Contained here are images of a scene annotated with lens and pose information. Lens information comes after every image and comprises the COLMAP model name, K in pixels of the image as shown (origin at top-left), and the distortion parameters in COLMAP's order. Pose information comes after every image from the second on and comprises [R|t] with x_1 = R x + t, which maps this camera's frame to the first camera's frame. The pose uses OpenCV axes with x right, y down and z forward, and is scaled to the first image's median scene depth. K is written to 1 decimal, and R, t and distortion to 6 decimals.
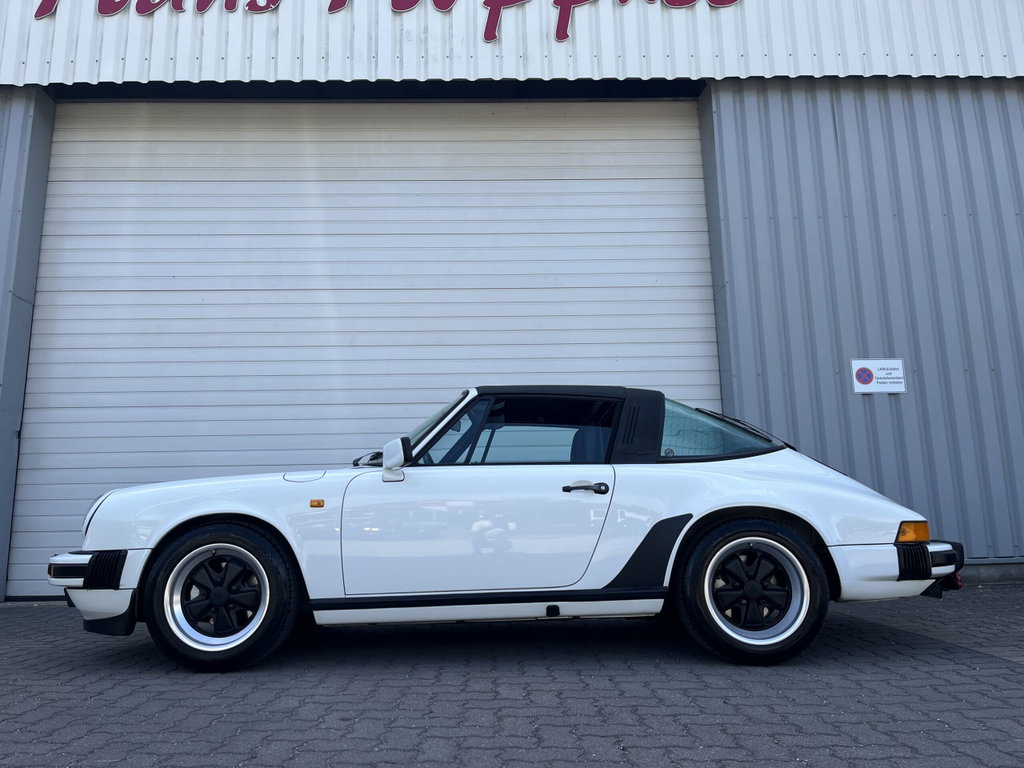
lens RADIAL K [[789.1, 0, 510.8], [0, 789.1, 384.8], [0, 0, 1]] dist [0.067588, -0.010111]
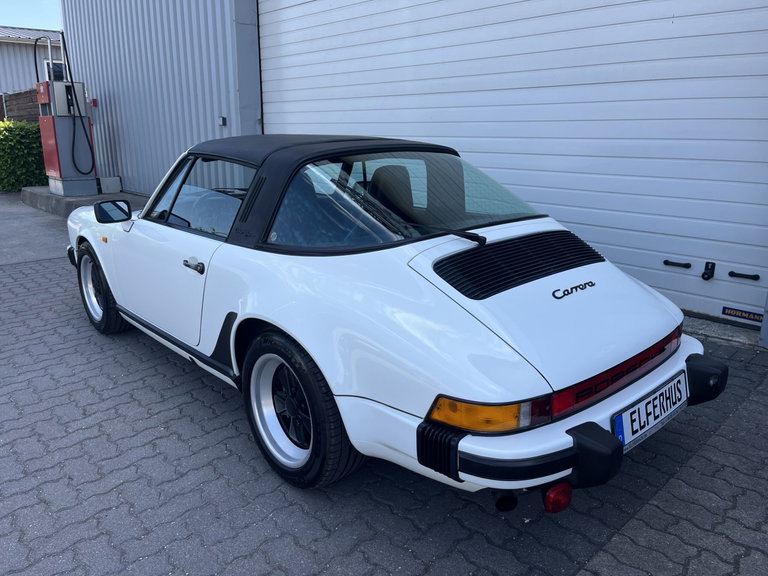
lens RADIAL K [[591.8, 0, 380.4], [0, 591.8, 288.6], [0, 0, 1]] dist [0.067588, -0.010111]
pose [[0.651472, 0.216086, -0.727249, 0.451758], [0.127985, 0.913540, 0.386088, -0.058688], [0.747799, -0.344602, 0.567490, 0.408650]]
